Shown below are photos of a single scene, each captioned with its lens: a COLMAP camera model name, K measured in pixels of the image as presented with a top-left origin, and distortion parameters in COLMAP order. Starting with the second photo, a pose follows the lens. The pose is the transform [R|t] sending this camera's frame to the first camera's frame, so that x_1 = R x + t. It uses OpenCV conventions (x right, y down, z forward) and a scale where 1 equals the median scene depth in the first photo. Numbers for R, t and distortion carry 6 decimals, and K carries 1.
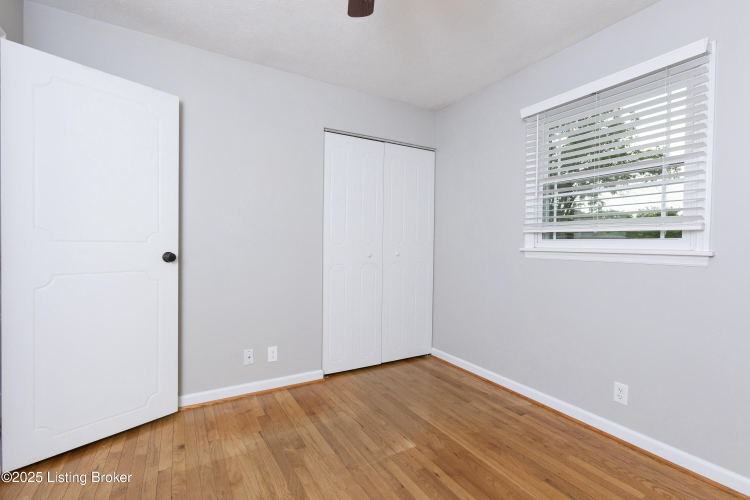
lens RADIAL K [[336.2, 0, 370.9], [0, 336.2, 248.5], [0, 0, 1]] dist [-0.004132, 0.004123]
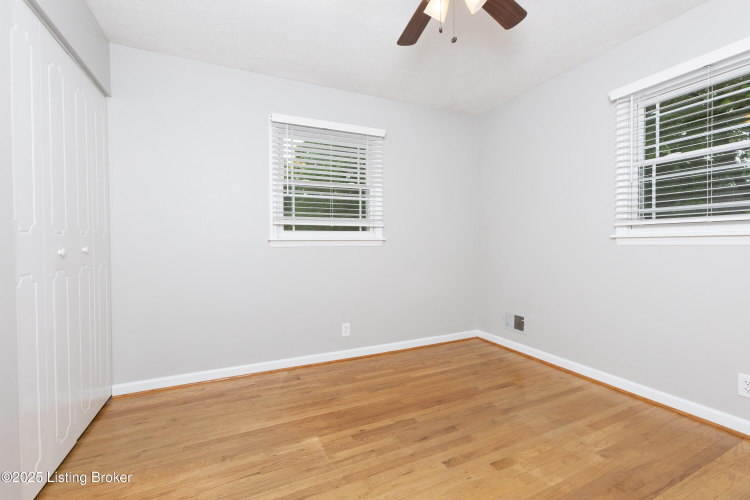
lens RADIAL K [[336.2, 0, 373.5], [0, 336.2, 247.7], [0, 0, 1]] dist [-0.004132, 0.004123]
pose [[0.091609, -0.019814, 0.995598, -0.682161], [0.023590, 0.999565, 0.017722, 0.021319], [-0.995516, 0.021863, 0.092037, 0.615417]]
